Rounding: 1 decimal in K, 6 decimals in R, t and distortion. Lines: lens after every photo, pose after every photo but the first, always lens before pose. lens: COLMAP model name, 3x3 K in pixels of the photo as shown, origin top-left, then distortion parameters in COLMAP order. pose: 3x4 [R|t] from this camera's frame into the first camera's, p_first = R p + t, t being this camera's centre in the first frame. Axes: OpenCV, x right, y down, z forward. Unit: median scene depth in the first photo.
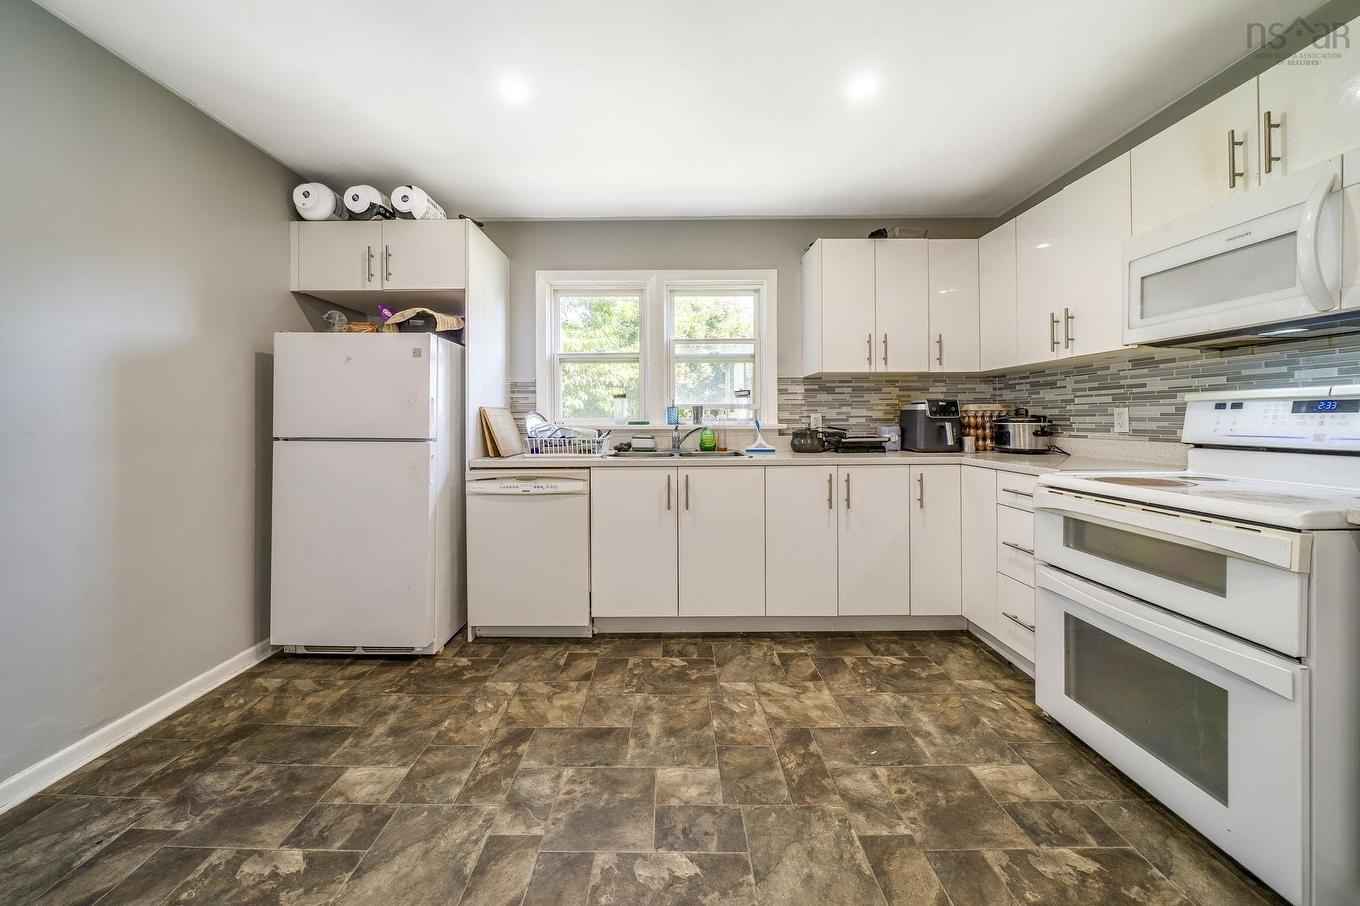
lens RADIAL K [[495.7, 0, 676.1], [0, 495.7, 414.9], [0, 0, 1]] dist [-0.001770, -0.000165]
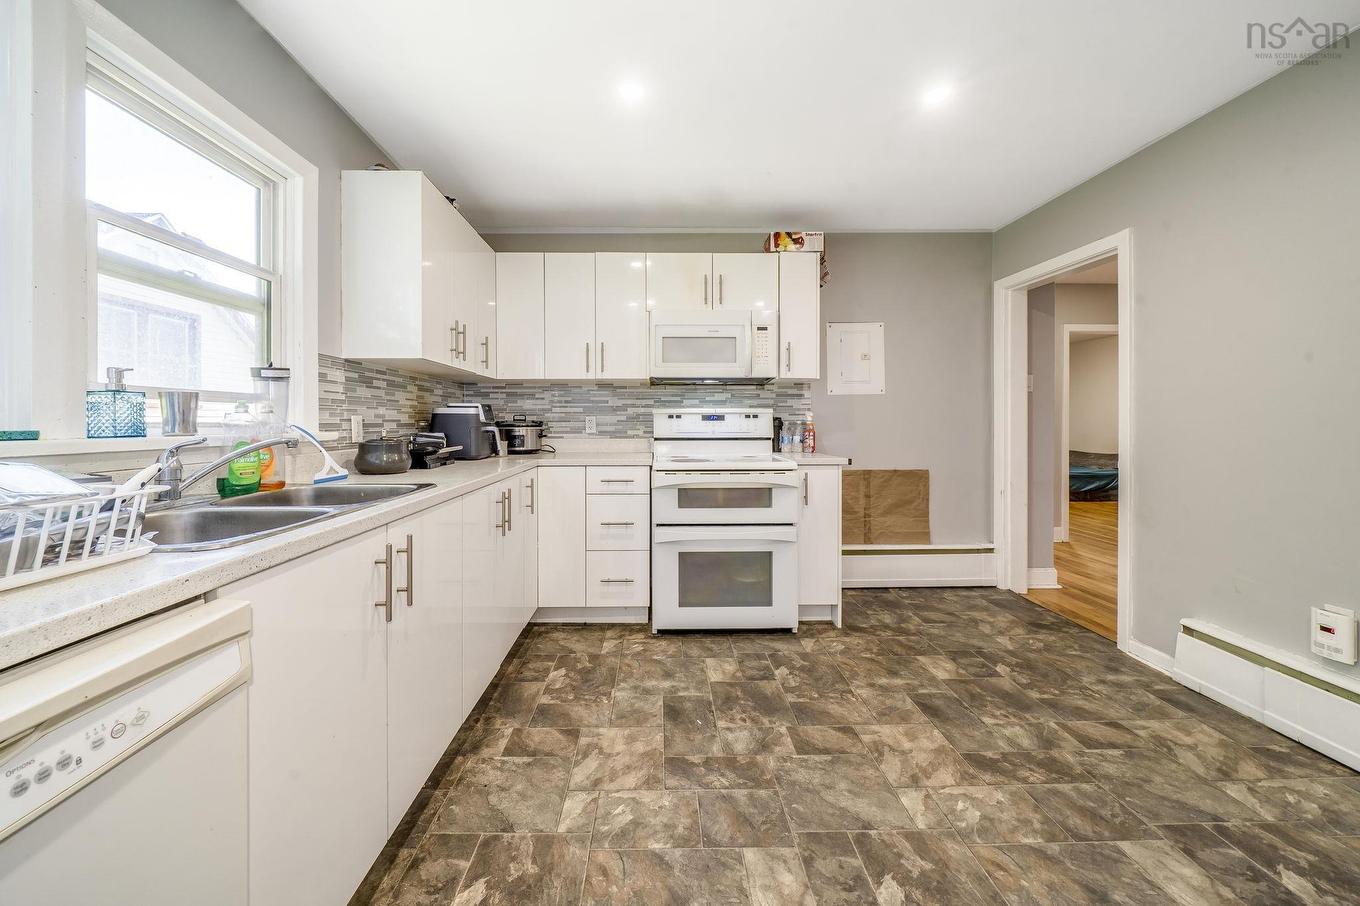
lens RADIAL K [[474.8, 0, 671.3], [0, 474.8, 421.4], [0, 0, 1]] dist [0.000018, -0.000102]
pose [[-0.026946, 0.007484, 0.999609, -0.492841], [-0.006094, 0.999952, -0.007651, 0.010035], [-0.999618, -0.006298, -0.026899, 0.802447]]
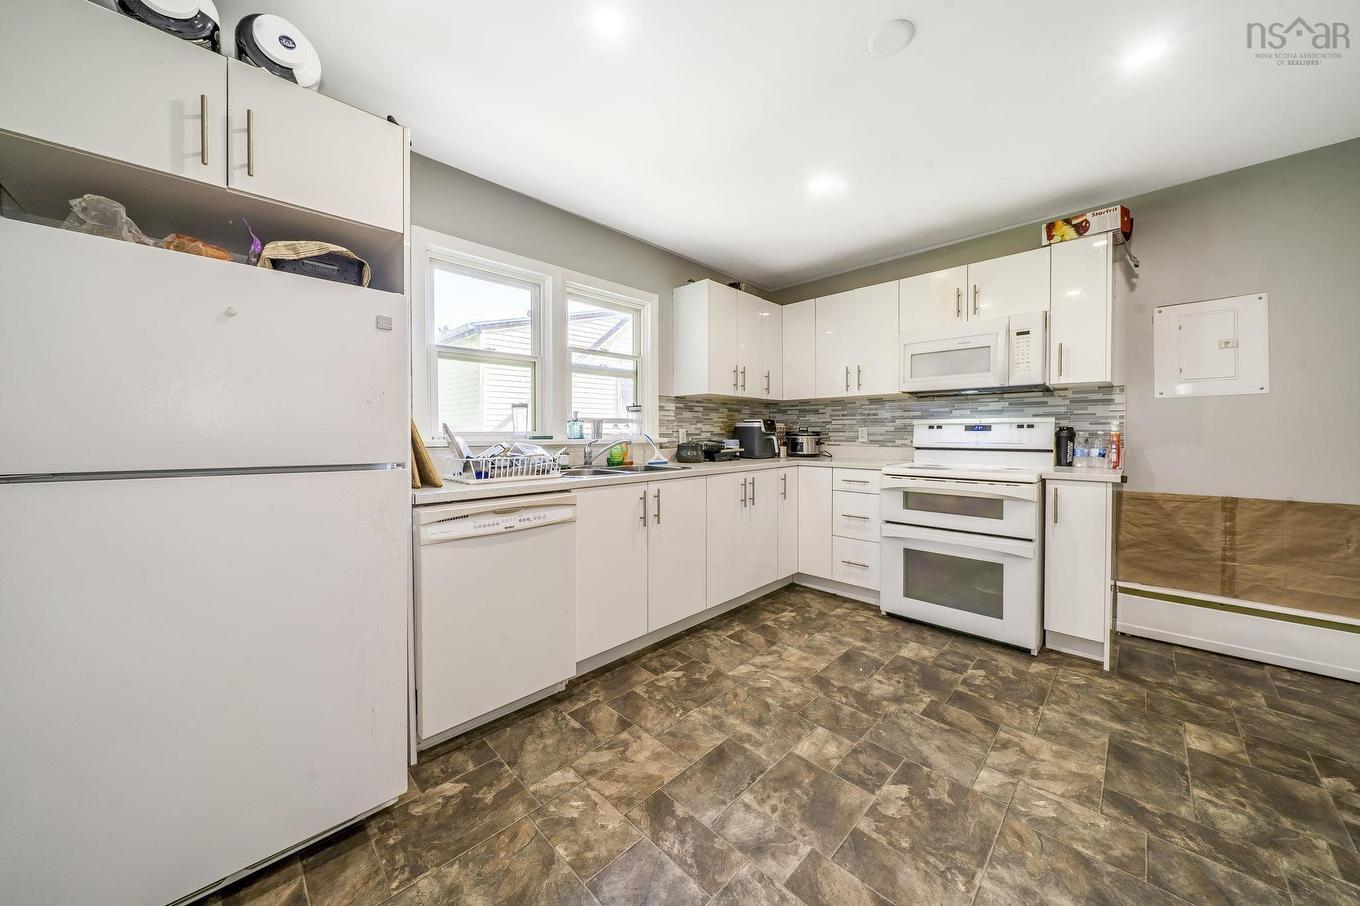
lens RADIAL K [[477.1, 0, 693.0], [0, 477.1, 434.5], [0, 0, 1]] dist [-0.000910, -0.000122]
pose [[0.685952, 0.000891, 0.727647, -0.673376], [-0.007727, 0.999952, 0.006059, 0.004843], [-0.727606, -0.009779, 0.685925, 0.309539]]
